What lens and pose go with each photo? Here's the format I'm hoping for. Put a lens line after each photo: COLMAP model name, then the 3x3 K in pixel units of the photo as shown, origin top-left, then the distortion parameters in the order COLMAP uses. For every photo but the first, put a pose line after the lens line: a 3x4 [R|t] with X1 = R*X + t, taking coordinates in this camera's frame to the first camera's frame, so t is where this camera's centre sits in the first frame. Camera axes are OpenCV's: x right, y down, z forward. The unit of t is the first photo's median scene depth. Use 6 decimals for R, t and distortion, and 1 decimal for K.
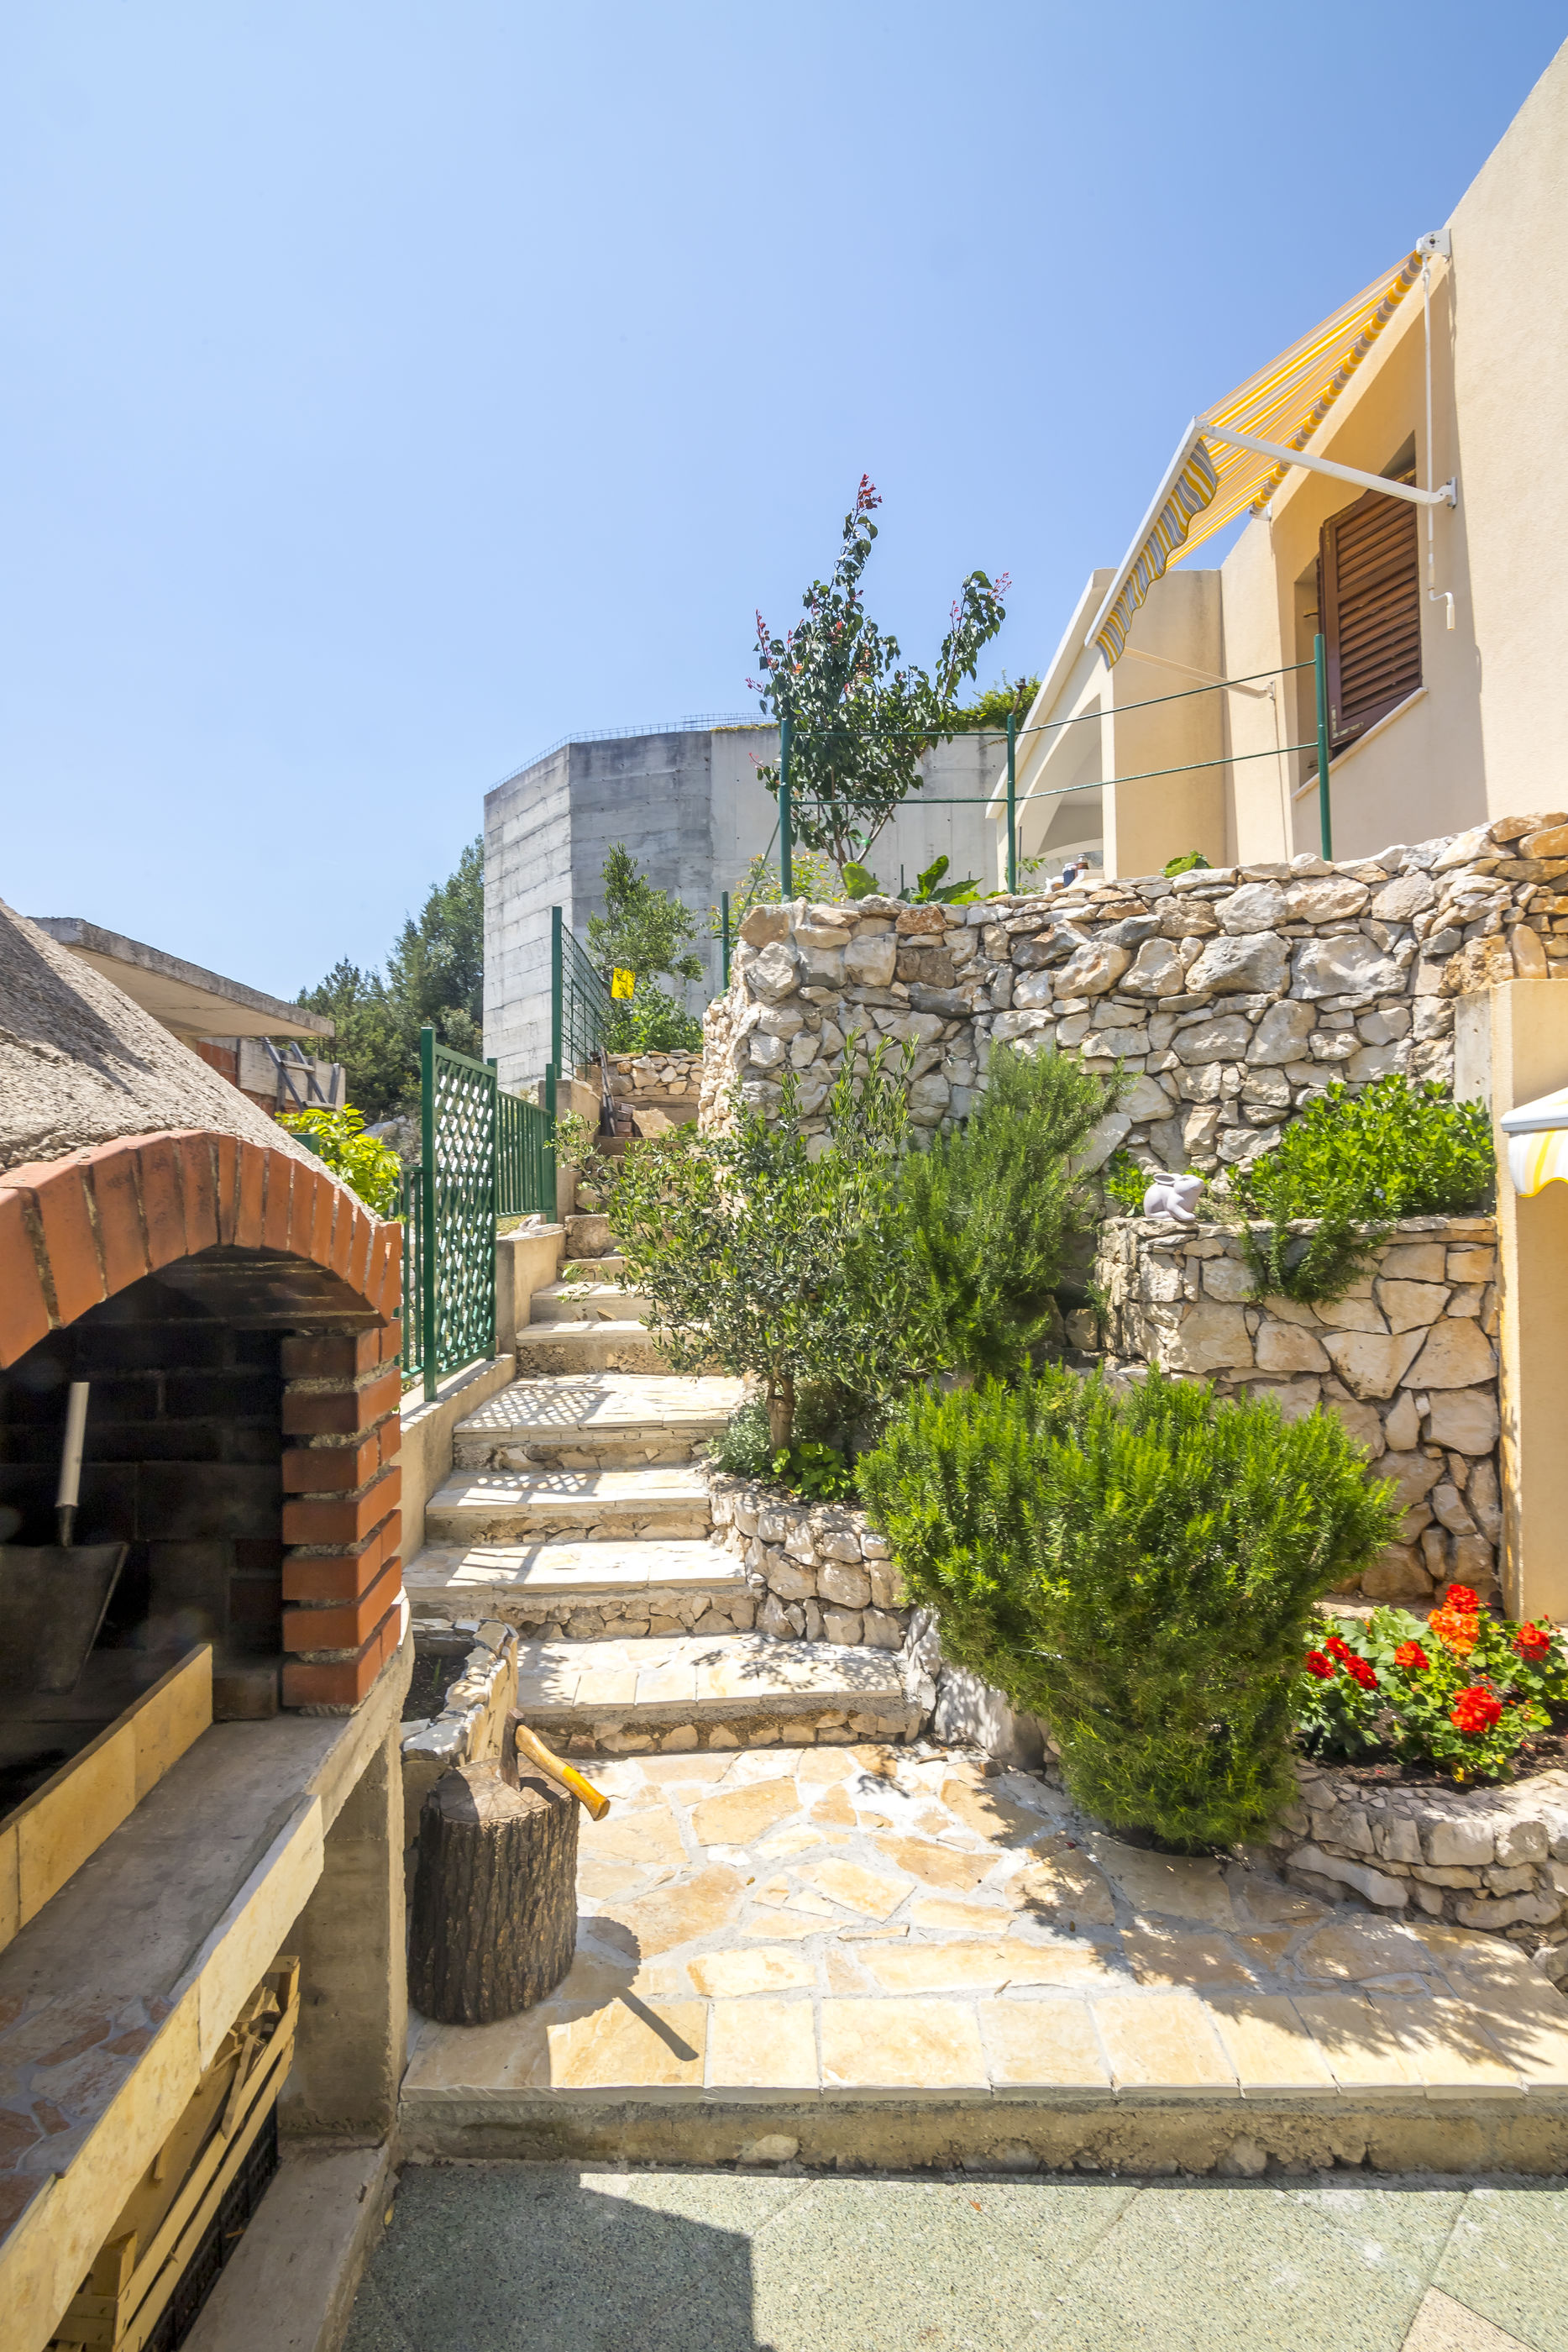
lens RADIAL K [[1079.1, 0, 784.0], [0, 1079.1, 1176.0], [0, 0, 1]] dist [-0.016974, 0.001335]
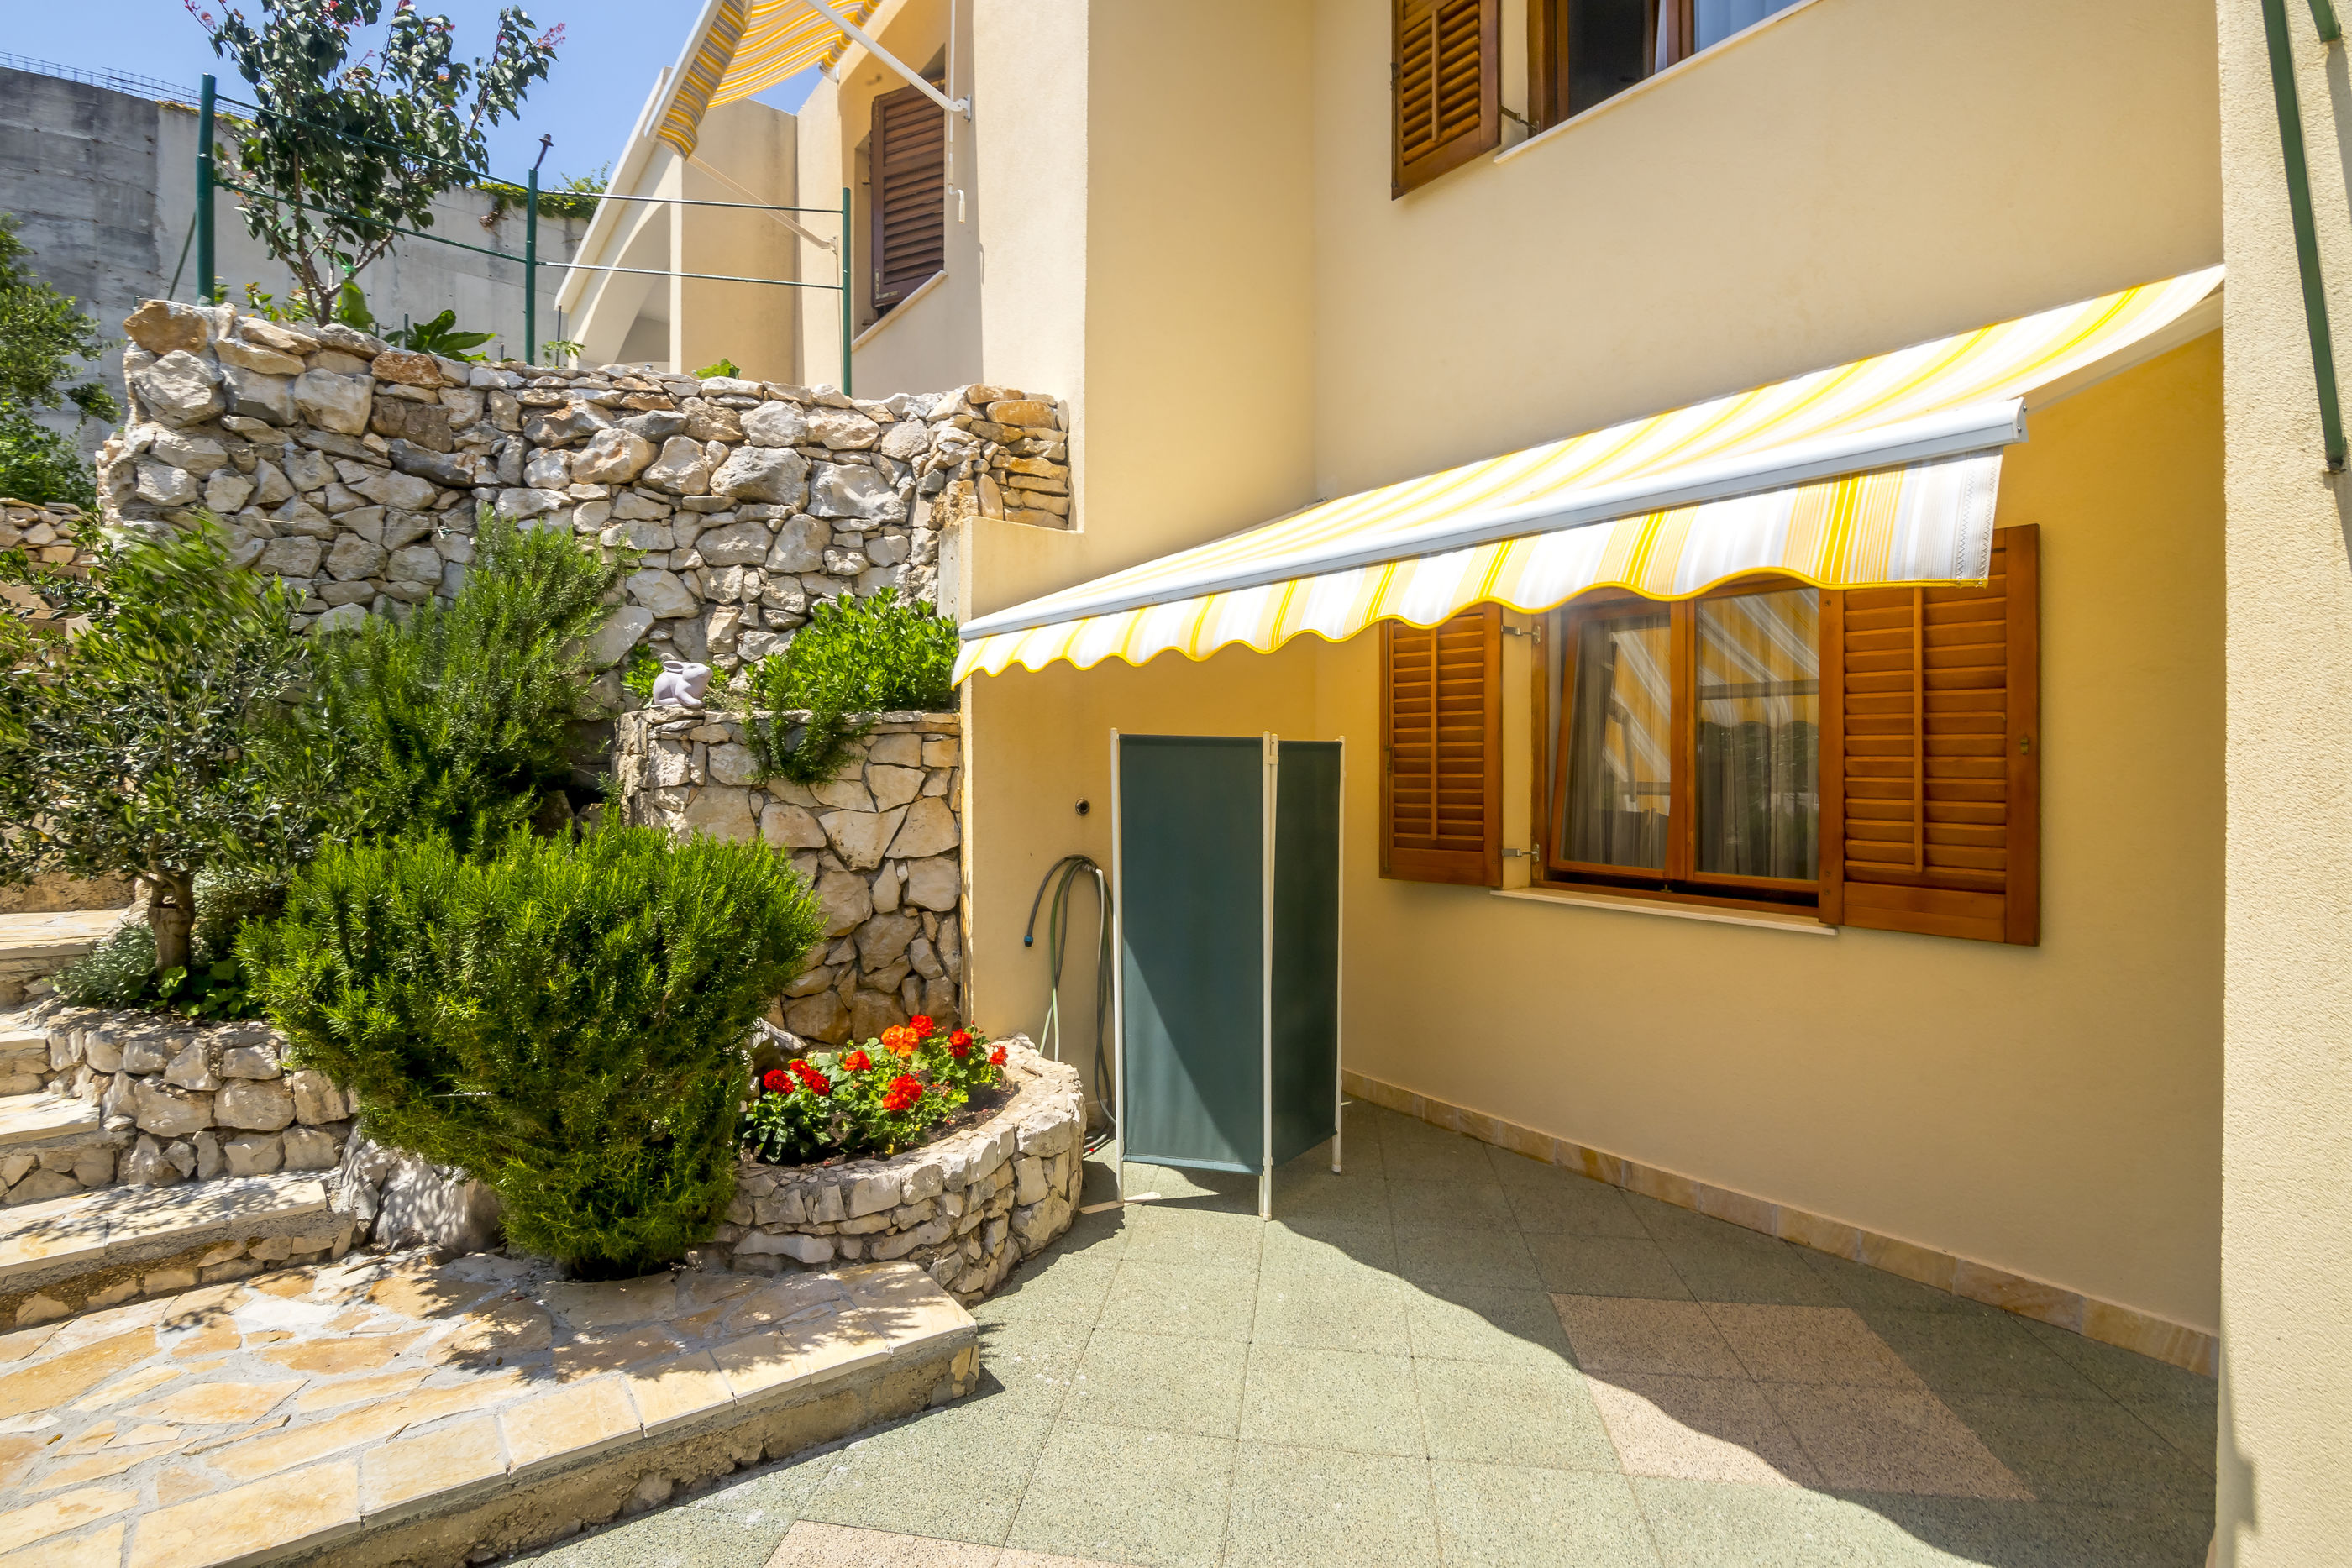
lens RADIAL K [[1079.1, 0, 1176.0], [0, 1079.1, 784.0], [0, 0, 1]] dist [-0.016974, 0.001335]
pose [[0.778320, 0.004469, 0.627852, 0.087360], [-0.024812, 0.999412, 0.023644, 0.081132], [-0.627377, -0.033981, 0.777974, -0.100153]]
